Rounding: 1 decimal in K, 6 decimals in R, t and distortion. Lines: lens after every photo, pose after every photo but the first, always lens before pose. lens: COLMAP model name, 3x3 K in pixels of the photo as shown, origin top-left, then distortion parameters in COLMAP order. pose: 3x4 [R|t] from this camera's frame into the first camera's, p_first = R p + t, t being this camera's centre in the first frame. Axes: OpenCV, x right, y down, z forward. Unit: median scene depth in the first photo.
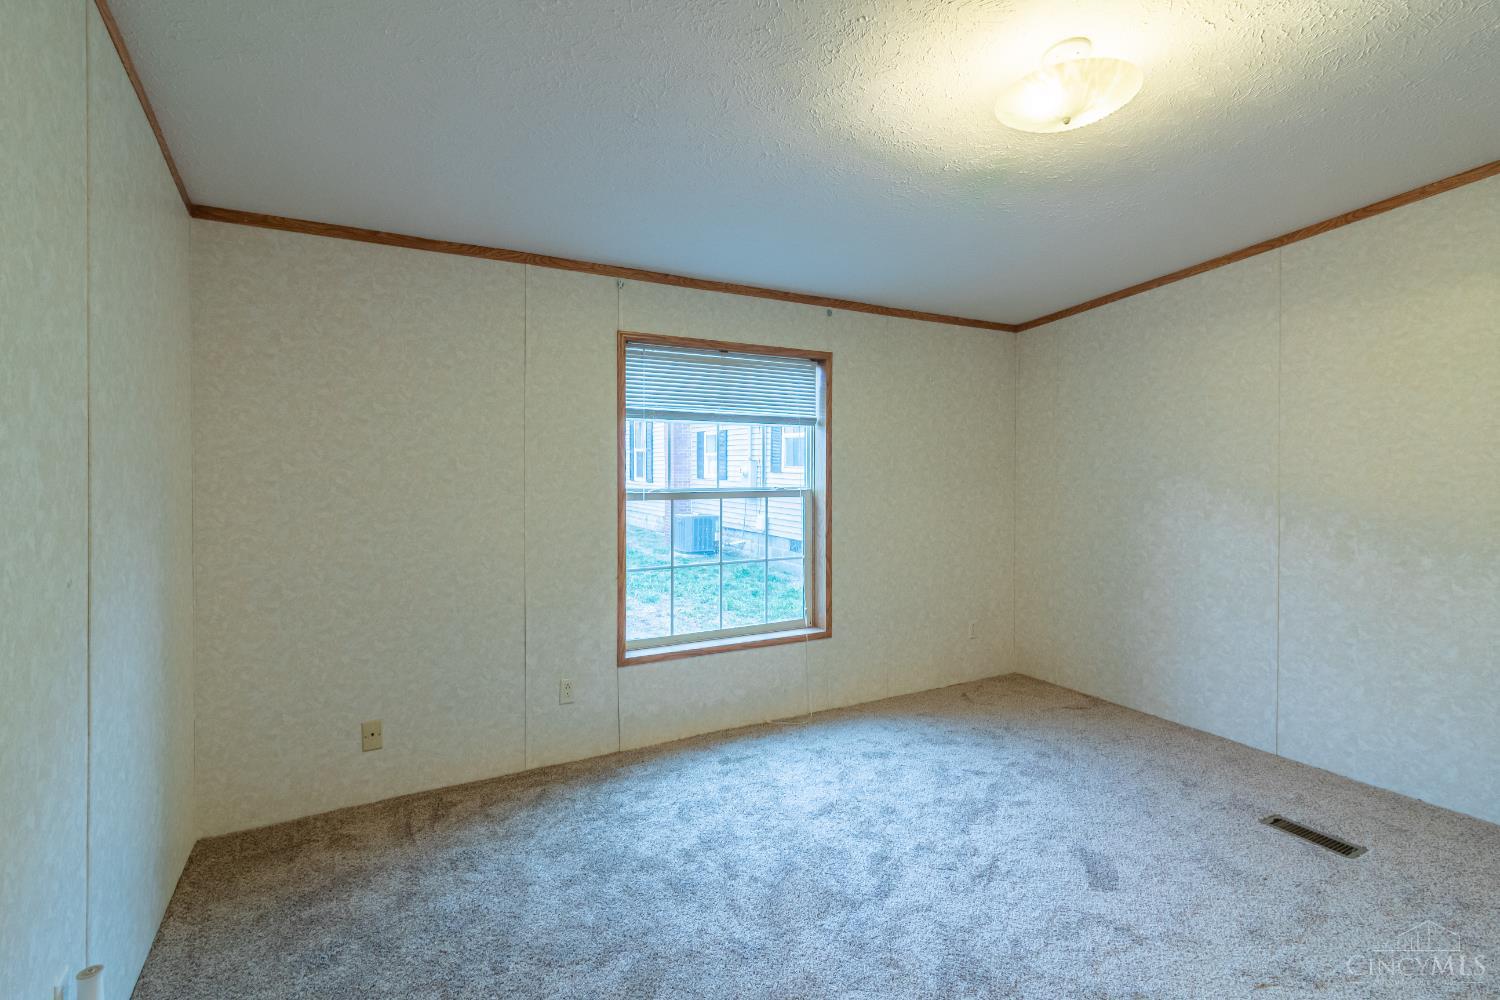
lens RADIAL K [[725.6, 0, 771.0], [0, 725.6, 491.1], [0, 0, 1]] dist [0.006871, -0.000140]
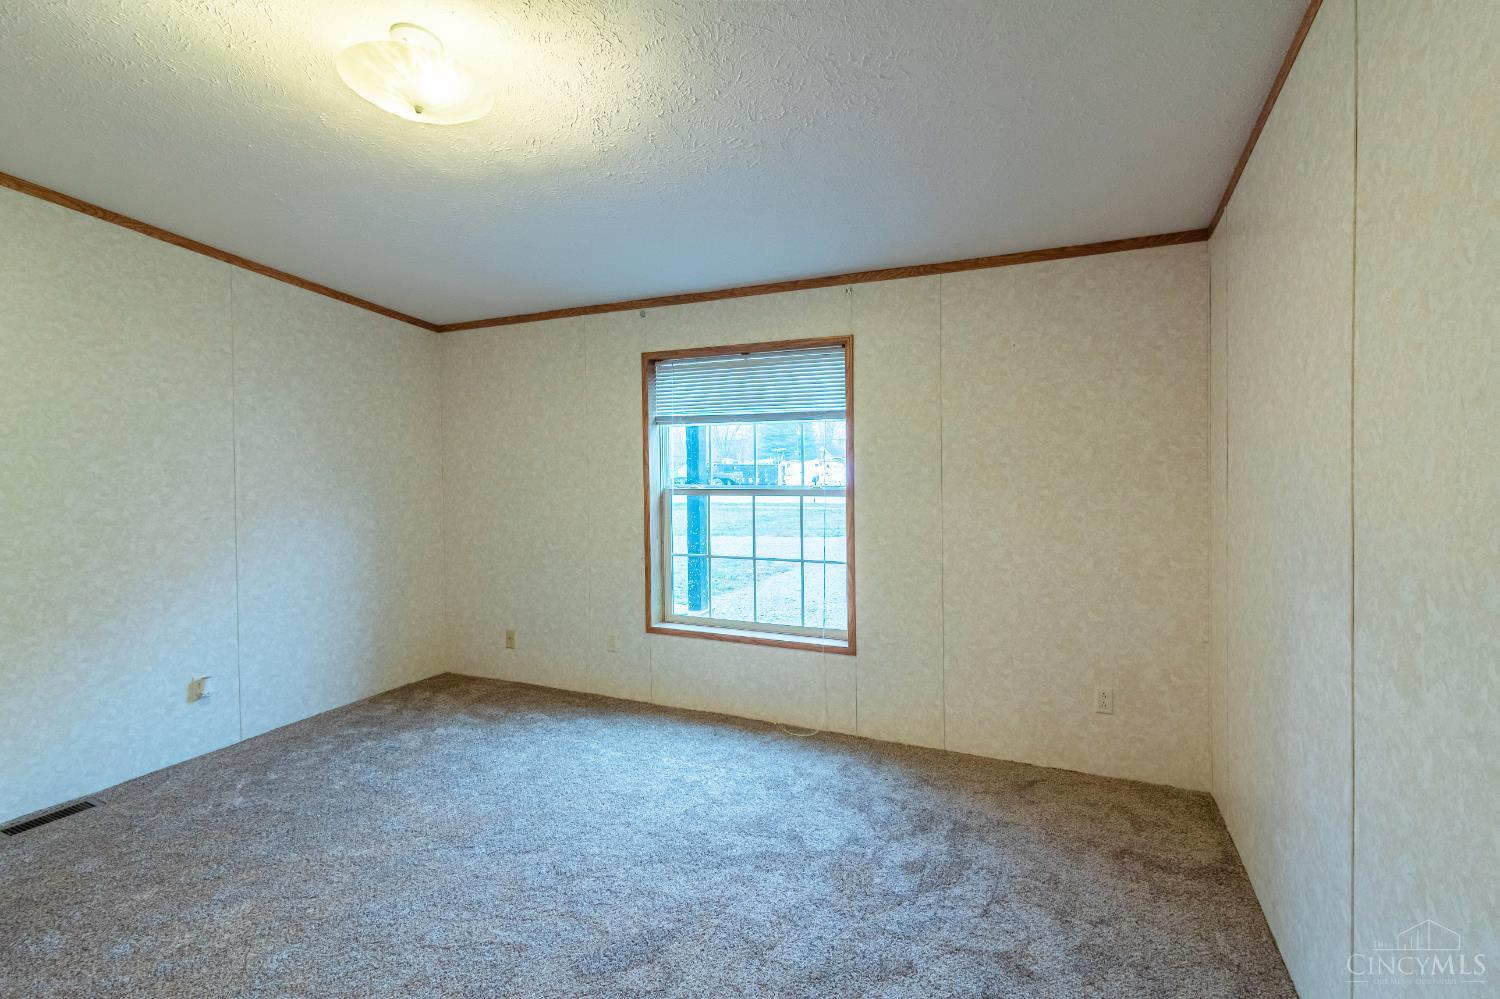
lens RADIAL K [[690.2, 0, 743.1], [0, 690.2, 500.9], [0, 0, 1]] dist [0.005848, 0.000326]
pose [[0.575897, 0.032190, -0.816888, 0.781755], [-0.018101, 0.999482, 0.026624, -0.009368], [0.817322, -0.000546, 0.576181, 0.452471]]
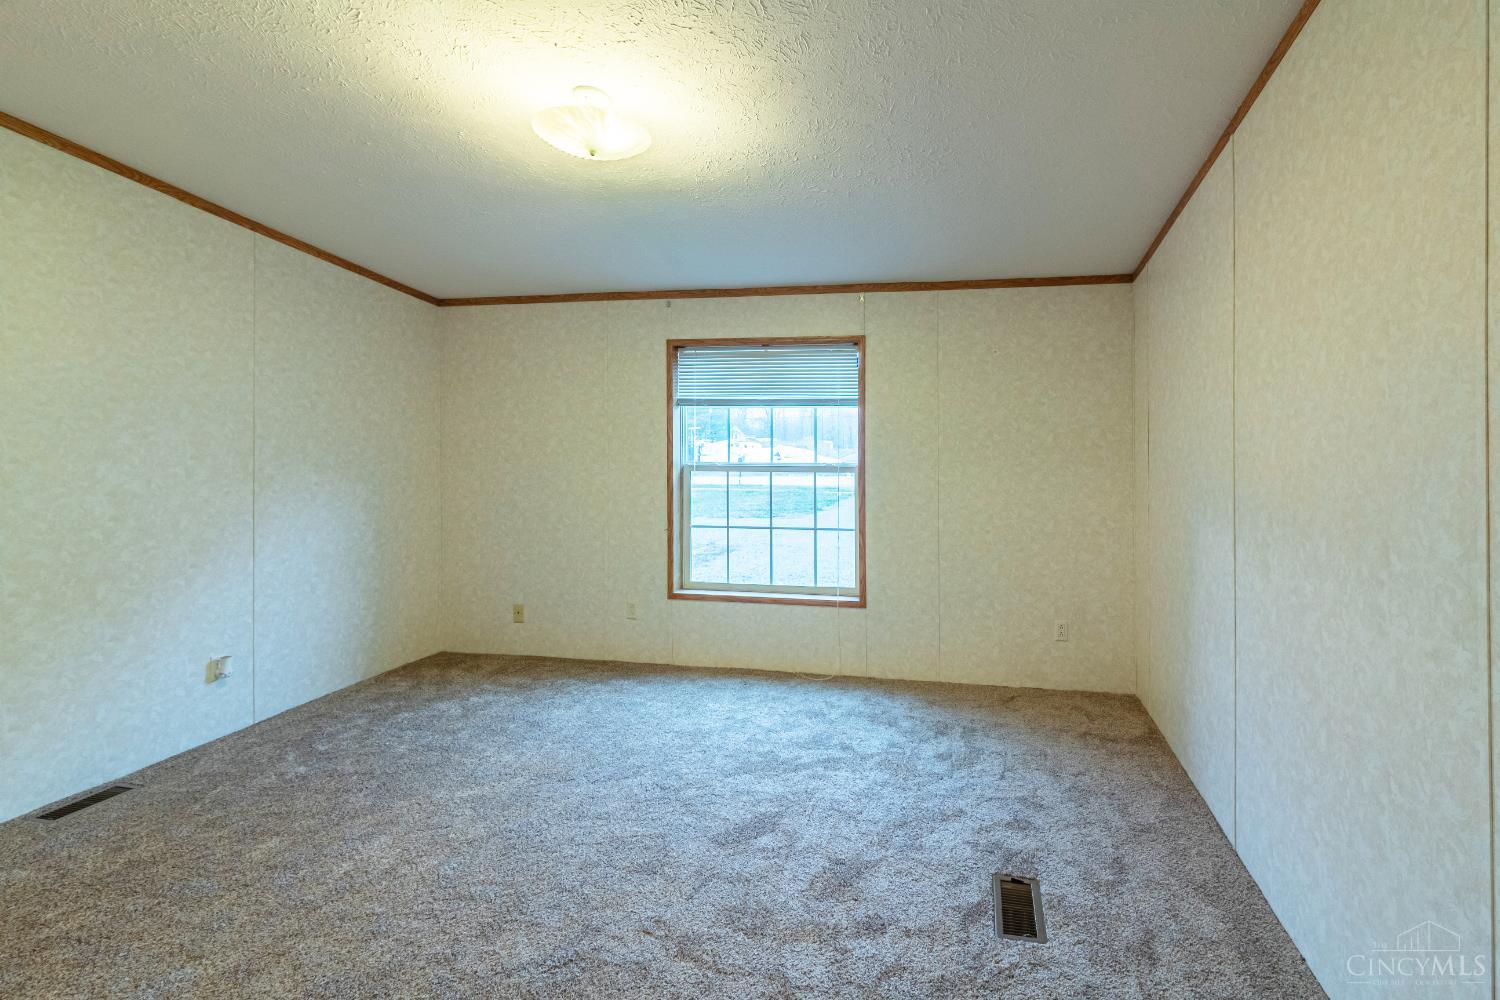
lens RADIAL K [[725.6, 0, 830.5], [0, 725.6, 472.5], [0, 0, 1]] dist [0.006871, -0.000140]
pose [[0.756092, 0.022705, -0.654071, 0.819659], [-0.024131, 0.999686, 0.006807, 0.000819], [0.654020, 0.010636, 0.756402, 0.198583]]
